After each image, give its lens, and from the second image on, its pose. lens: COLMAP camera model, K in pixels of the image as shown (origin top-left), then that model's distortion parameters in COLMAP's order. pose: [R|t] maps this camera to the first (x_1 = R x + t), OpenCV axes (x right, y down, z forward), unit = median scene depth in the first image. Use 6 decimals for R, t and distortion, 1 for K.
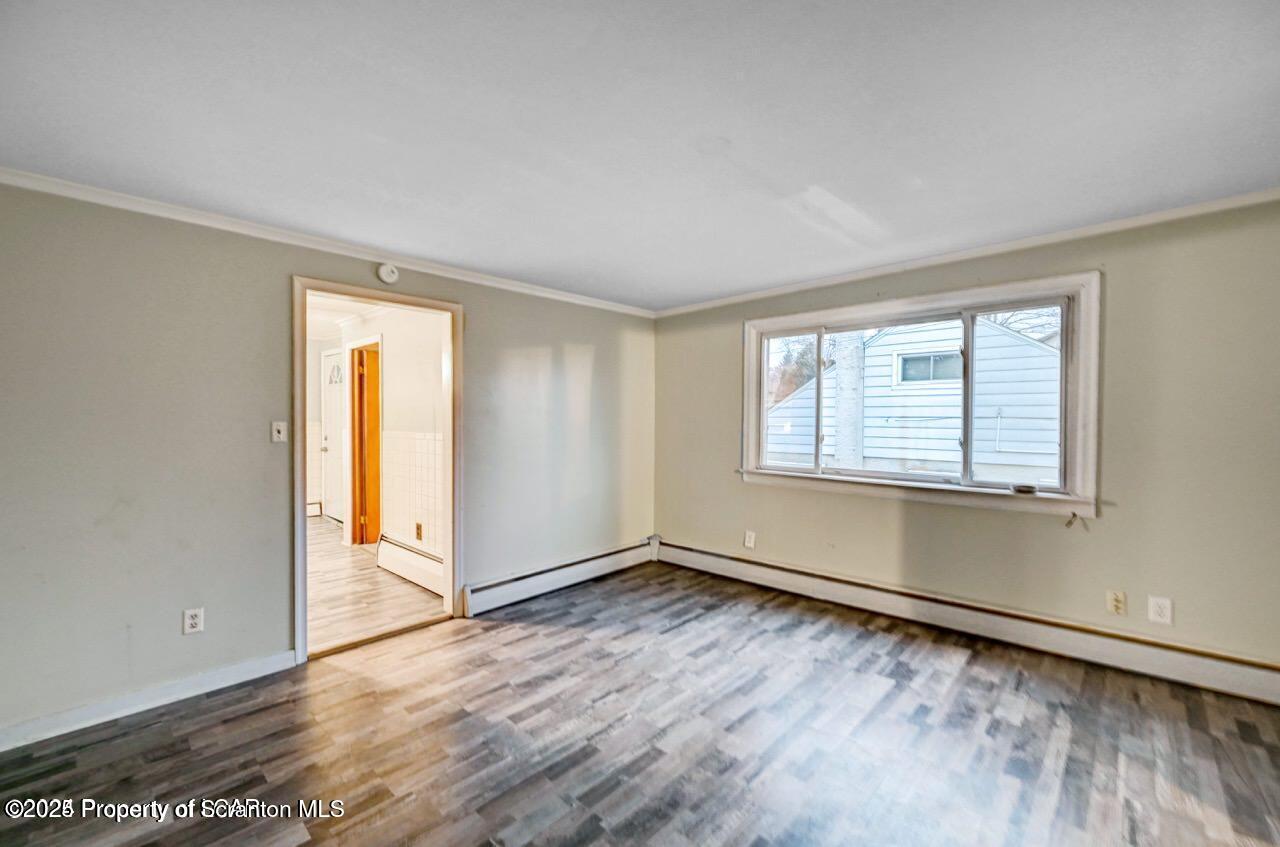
lens RADIAL K [[516.9, 0, 630.8], [0, 516.9, 425.1], [0, 0, 1]] dist [-0.003665, 0.000696]
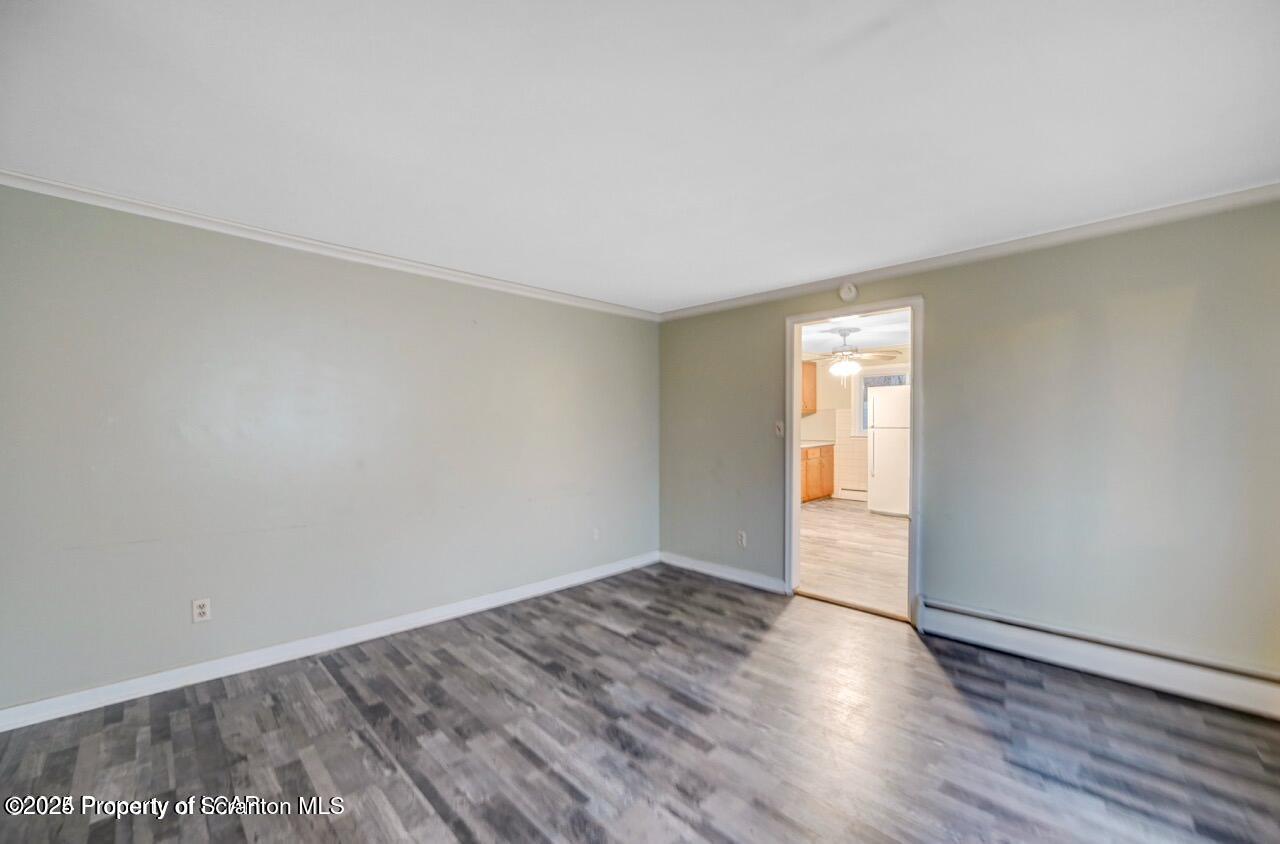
lens RADIAL K [[516.9, 0, 648.1], [0, 516.9, 420.8], [0, 0, 1]] dist [-0.003665, 0.000696]
pose [[-0.014346, -0.000197, -0.999897, 0.994962], [-0.009097, 0.999959, -0.000066, 0.002899], [0.999856, 0.009095, -0.014348, 0.845614]]
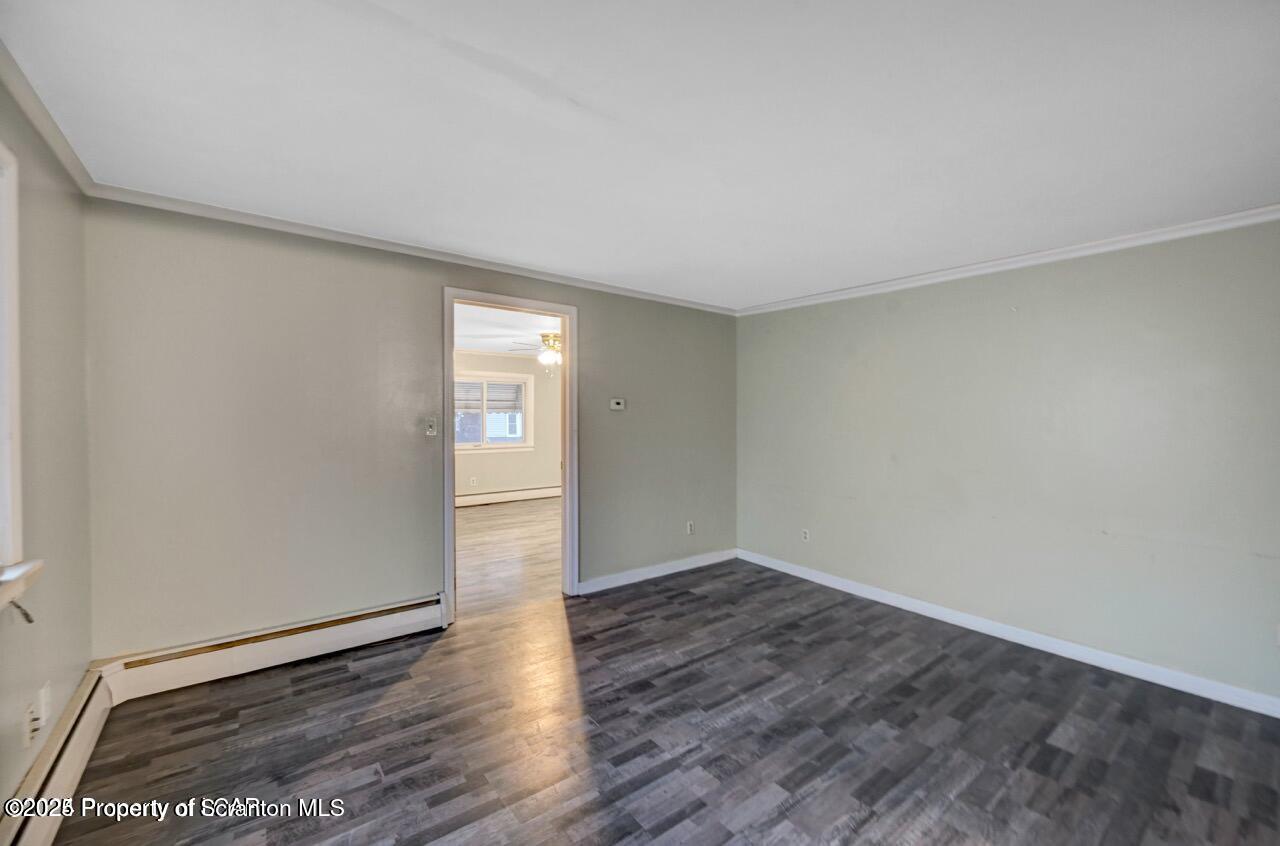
lens RADIAL K [[516.9, 0, 666.3], [0, 516.9, 420.4], [0, 0, 1]] dist [-0.003665, 0.000696]
pose [[-0.996011, -0.002399, 0.089201, 0.174493], [-0.000706, 0.999819, 0.019005, -0.031833], [-0.089230, 0.018866, -0.995832, 1.821352]]
